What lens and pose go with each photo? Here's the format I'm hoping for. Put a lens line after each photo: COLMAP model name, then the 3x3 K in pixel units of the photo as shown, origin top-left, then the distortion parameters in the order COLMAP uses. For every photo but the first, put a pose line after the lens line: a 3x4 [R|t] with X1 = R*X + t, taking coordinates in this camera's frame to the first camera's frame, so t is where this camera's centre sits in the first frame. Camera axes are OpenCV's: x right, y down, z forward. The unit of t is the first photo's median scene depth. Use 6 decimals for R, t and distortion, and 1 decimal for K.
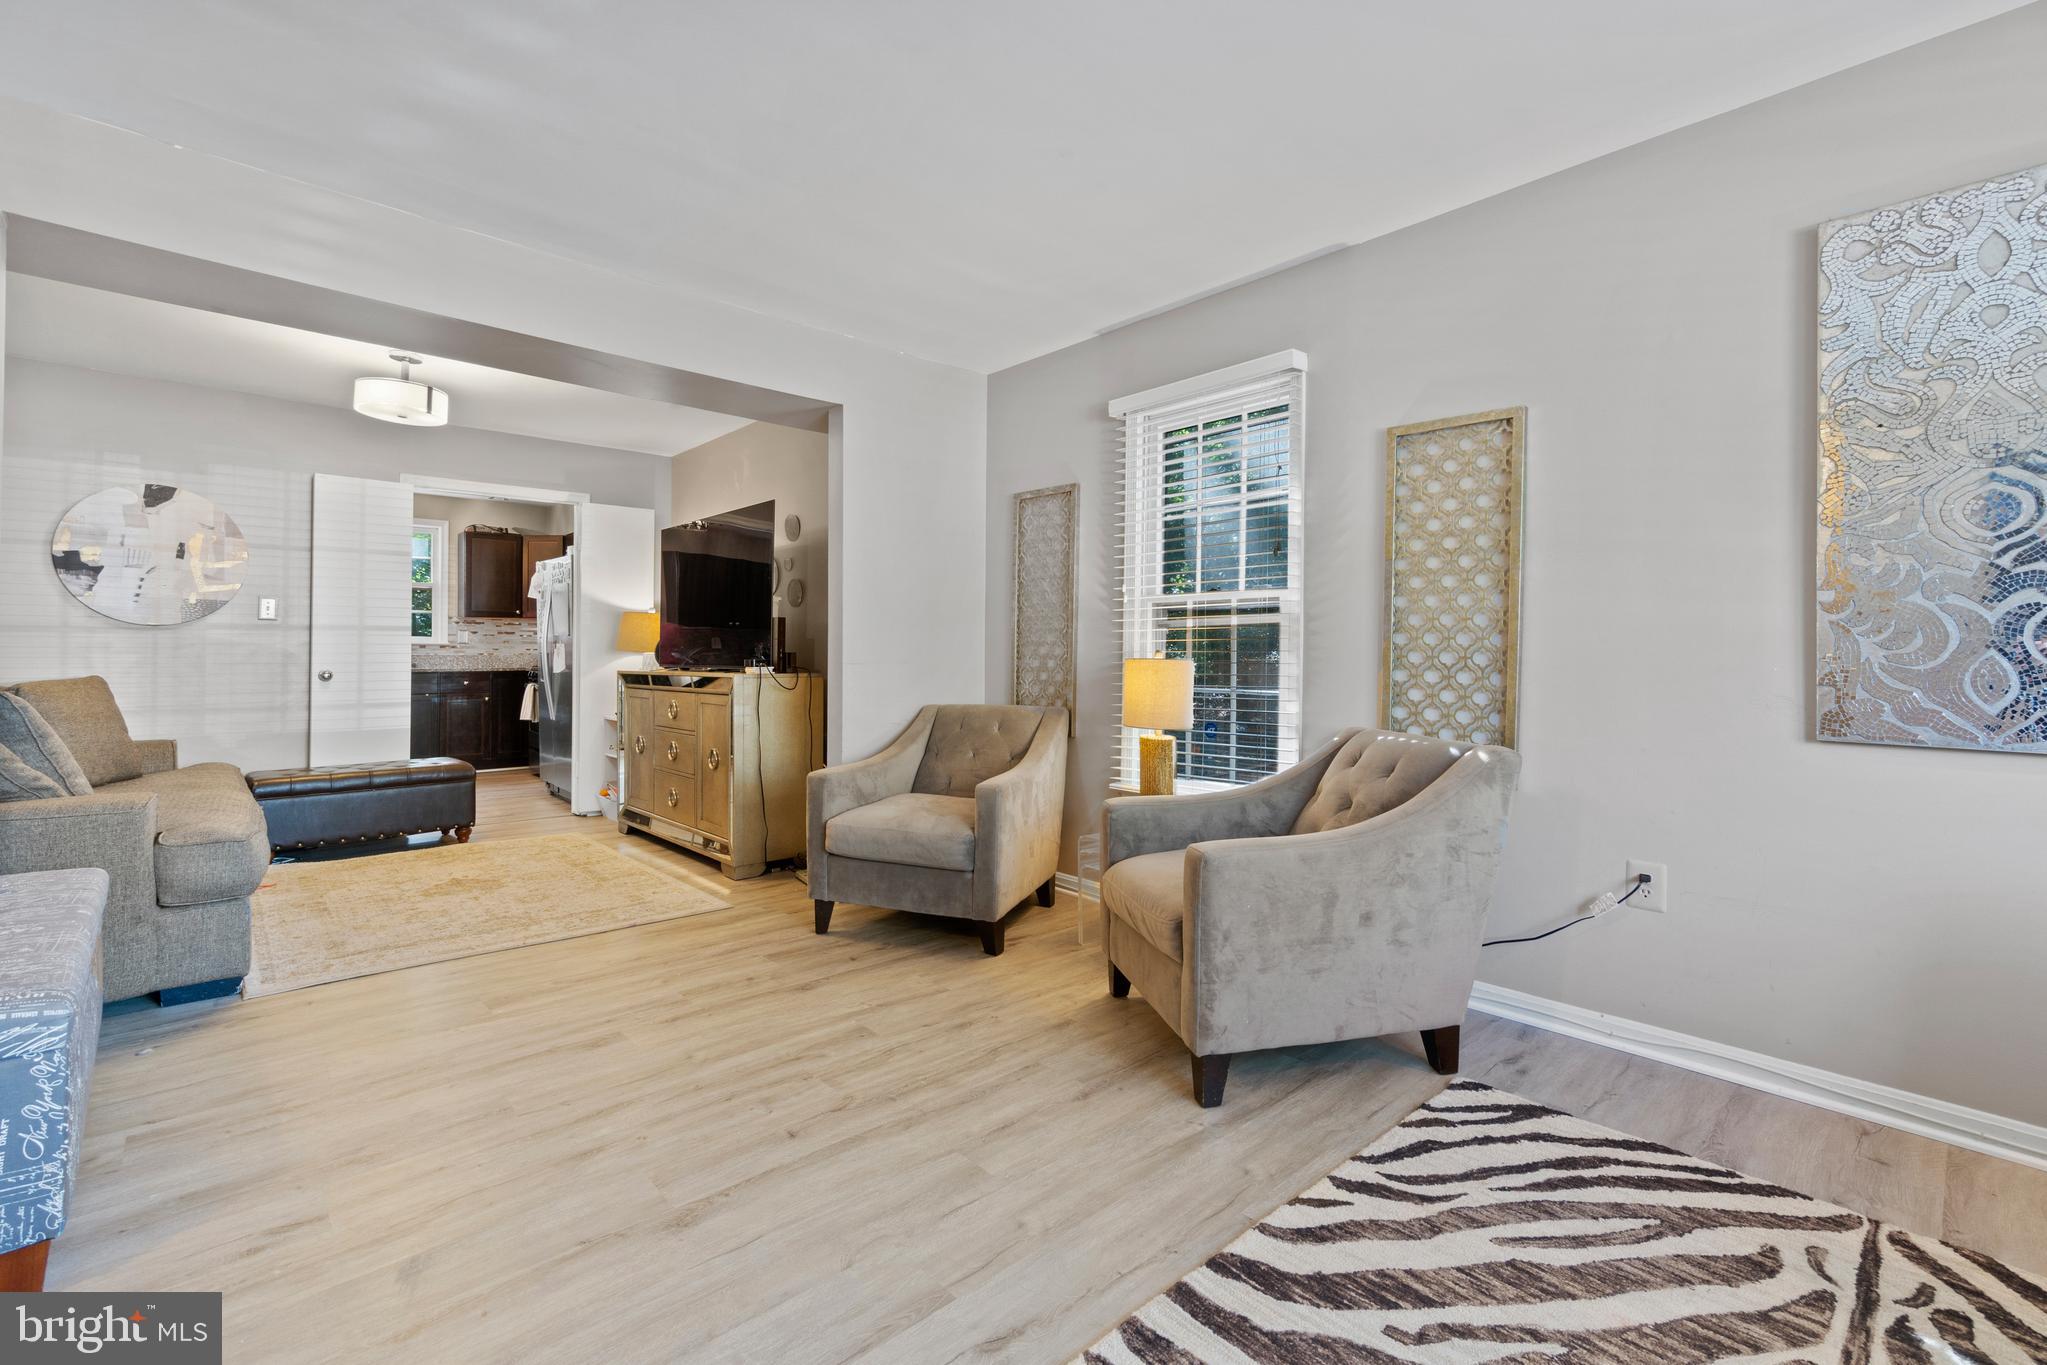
lens RADIAL K [[884.6, 0, 1022.9], [0, 884.6, 654.3], [0, 0, 1]] dist [-0.011542, 0.003511]
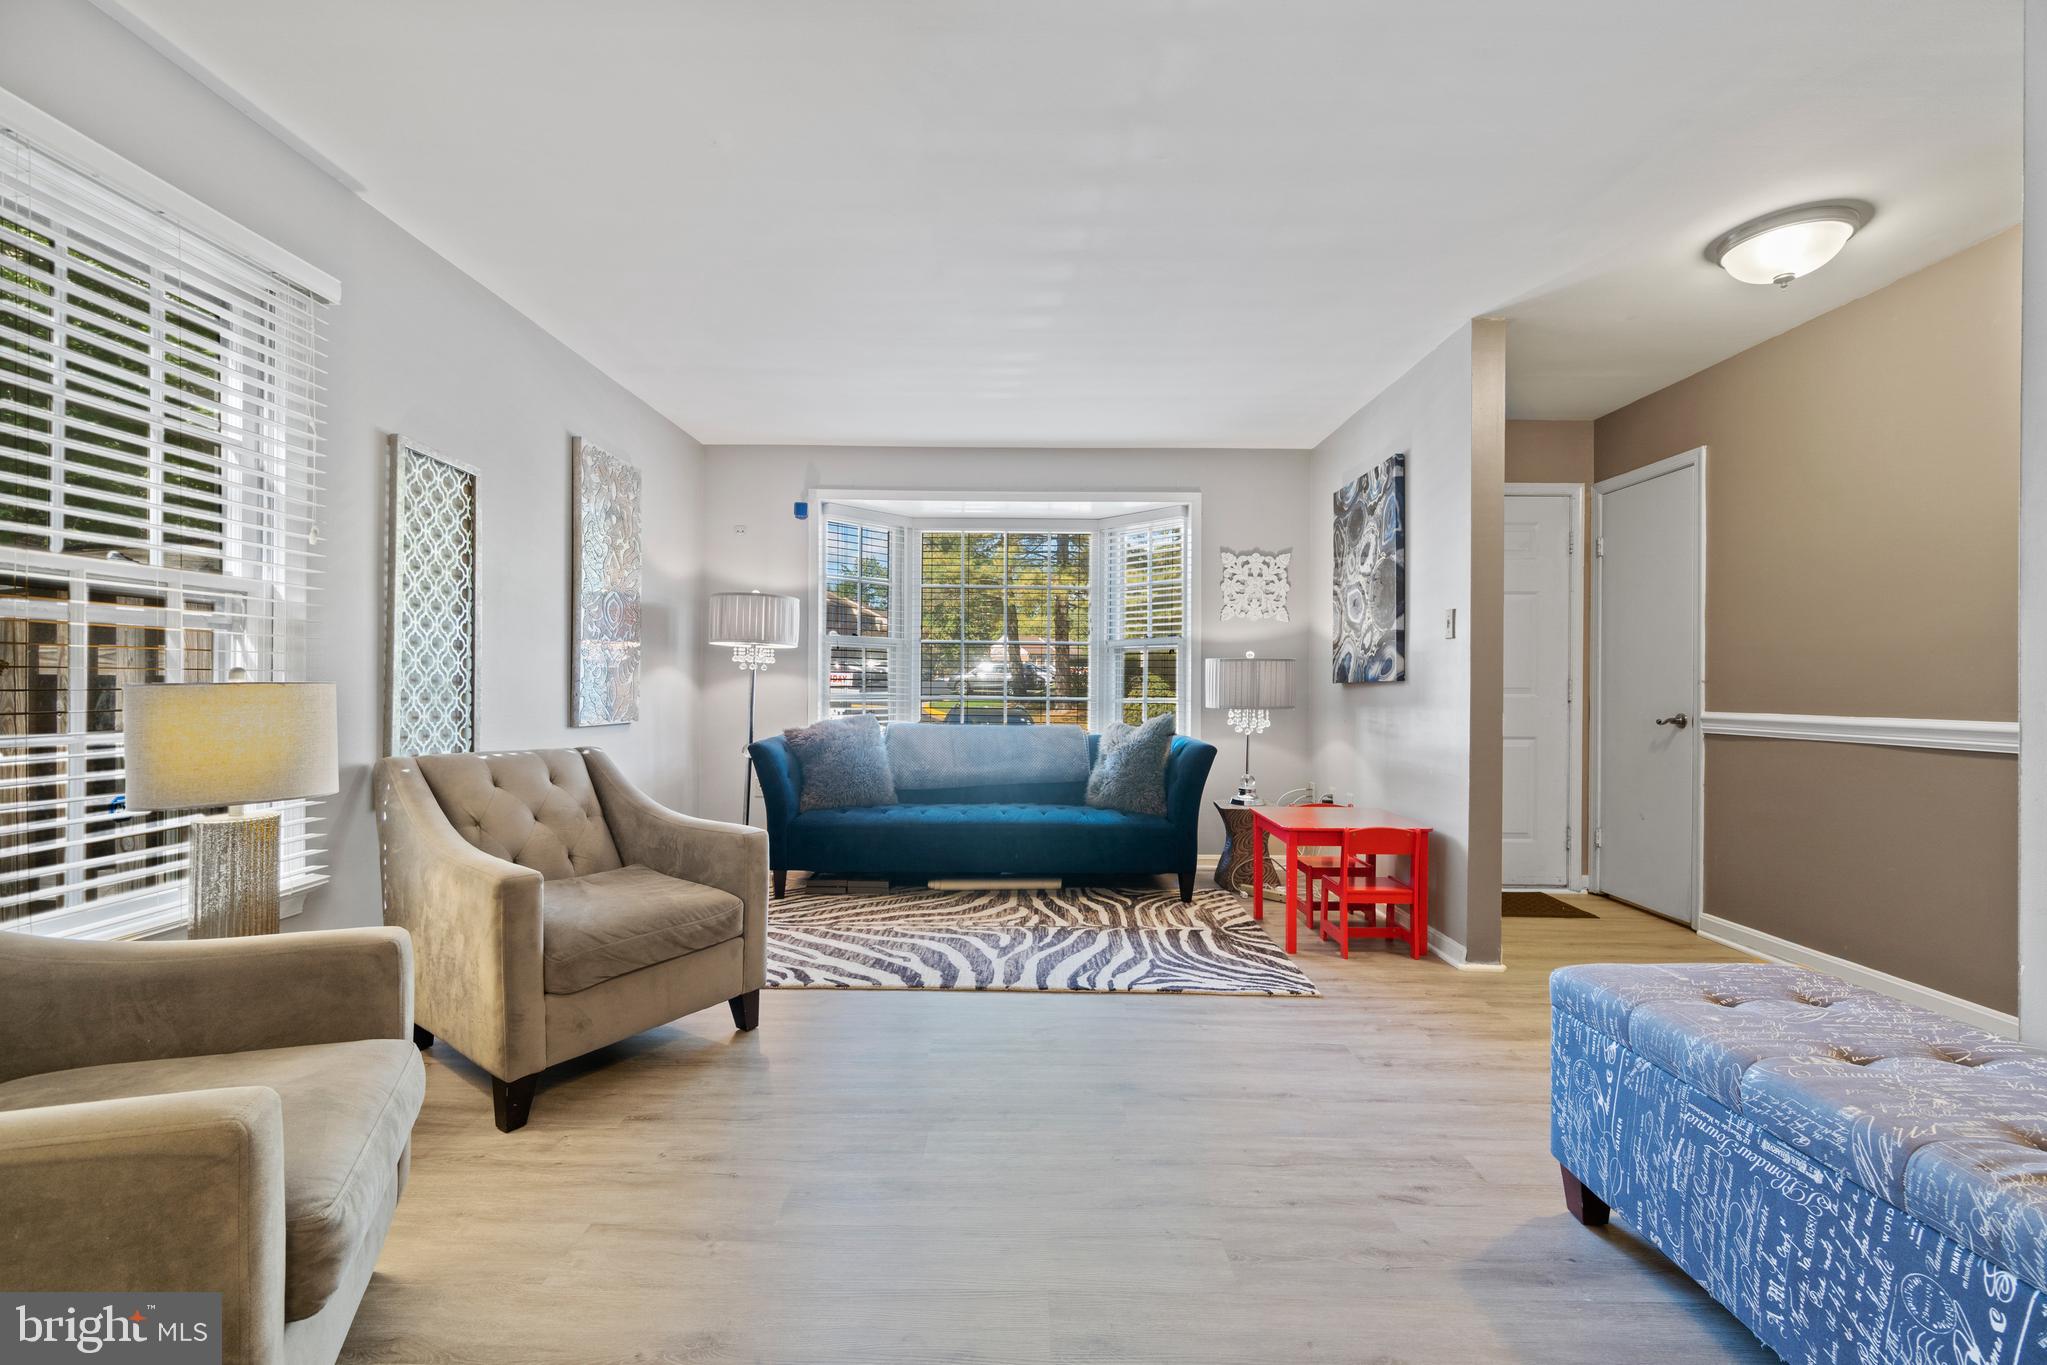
lens RADIAL K [[884.6, 0, 1015.7], [0, 884.6, 686.5], [0, 0, 1]] dist [-0.011542, 0.003511]
pose [[-0.724334, -0.011526, 0.689353, -0.980606], [-0.011725, 0.999922, 0.004399, -0.002120], [-0.689350, -0.004896, -0.724412, 1.703859]]
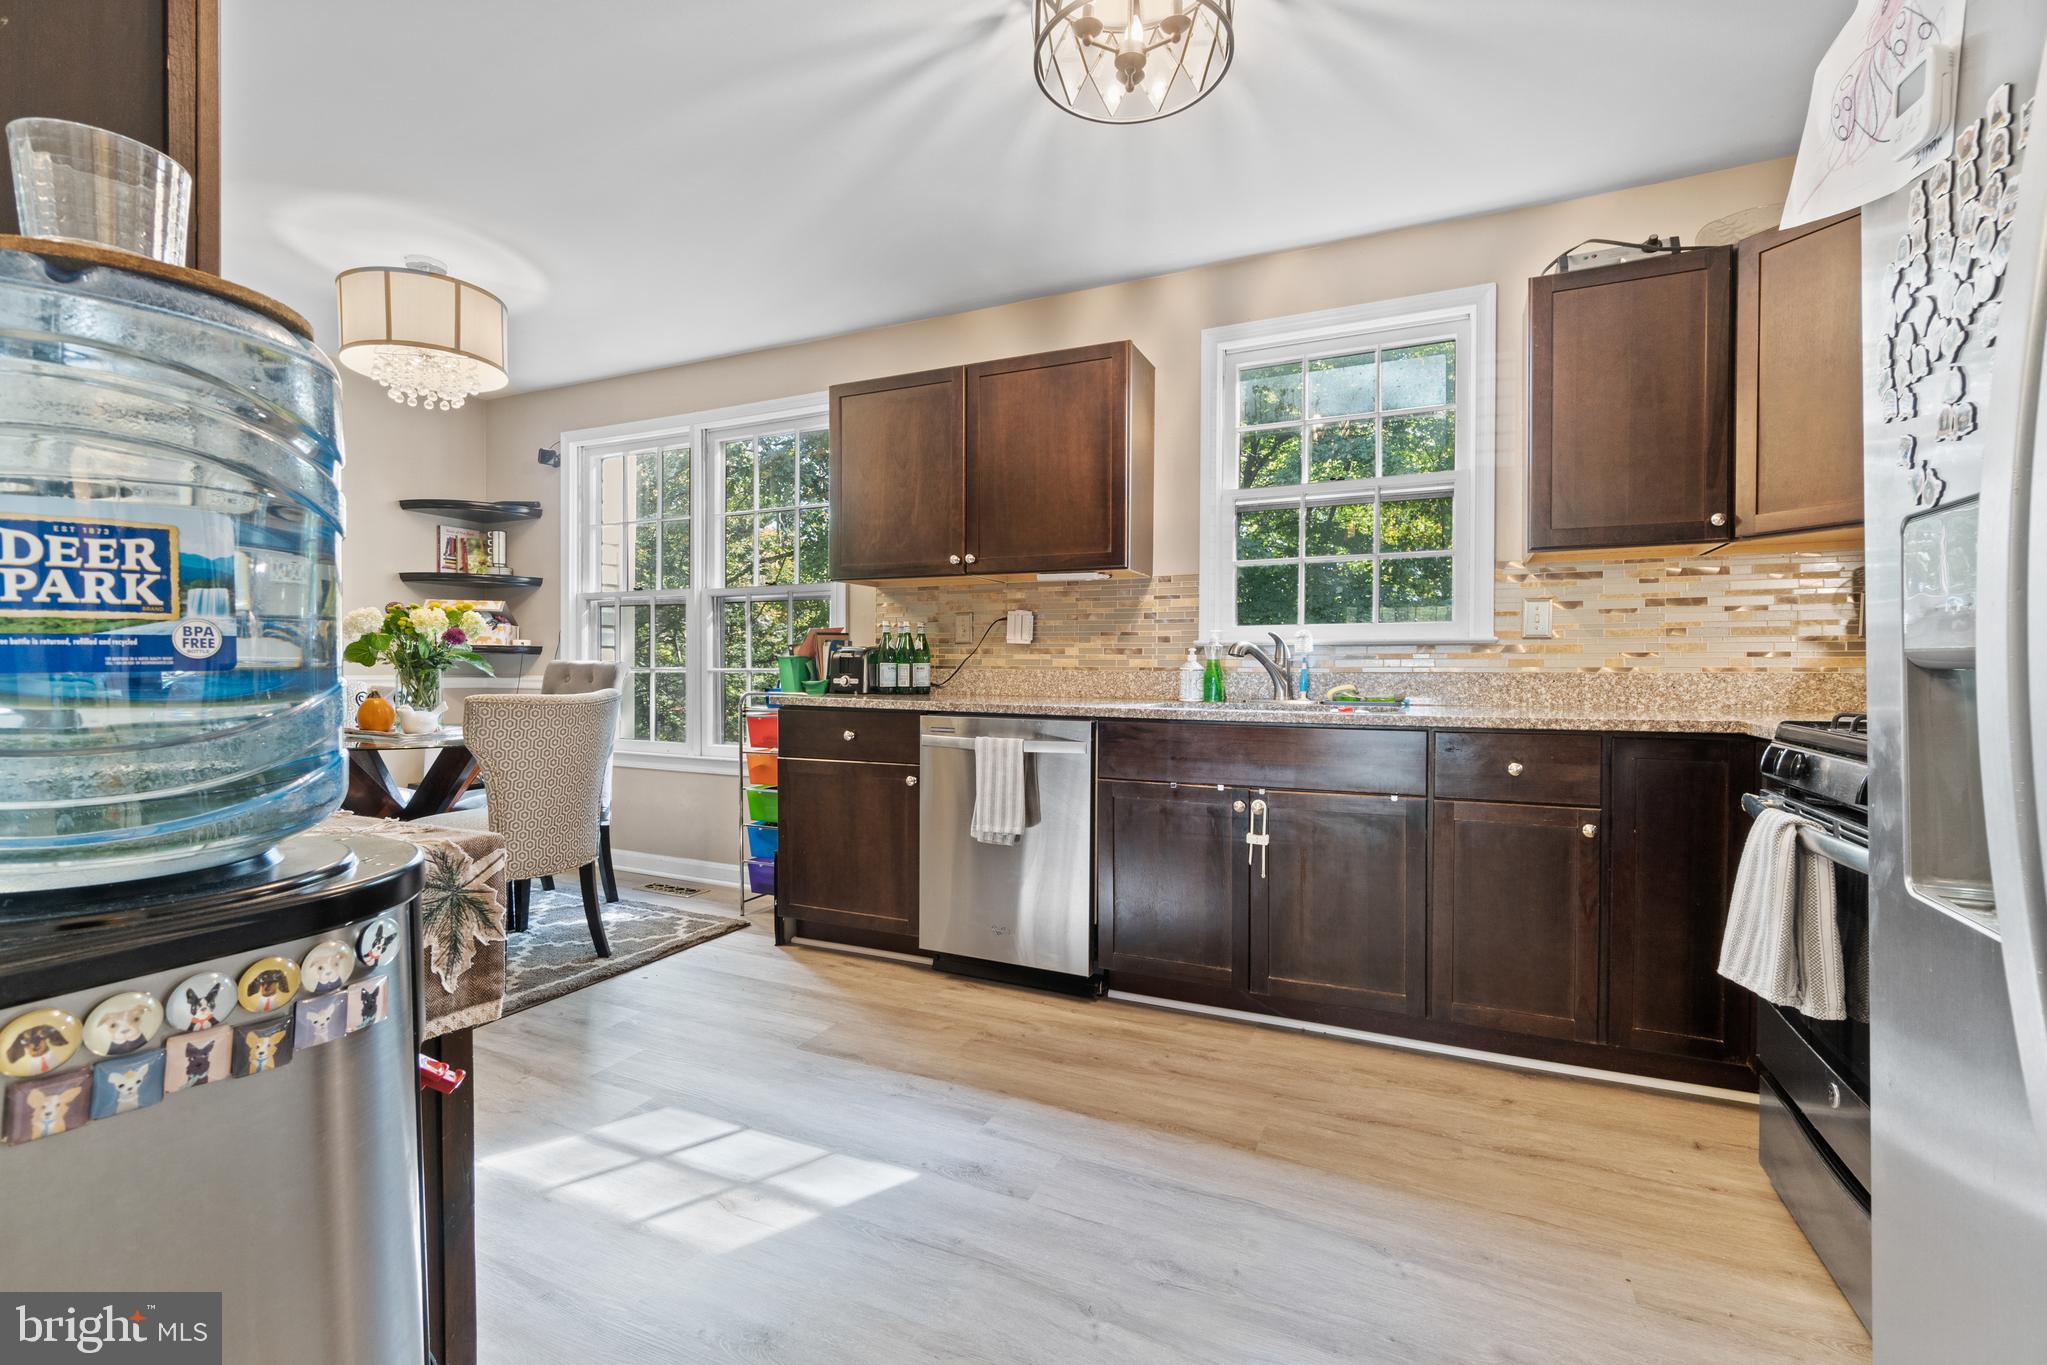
lens RADIAL K [[884.6, 0, 1010.7], [0, 884.6, 681.7], [0, 0, 1]] dist [-0.011542, 0.003511]
pose [[0.363302, 0.011017, -0.931606, -1.580928], [-0.001503, 0.999936, 0.011239, 0.002911], [0.931670, -0.002682, 0.363295, 2.764719]]
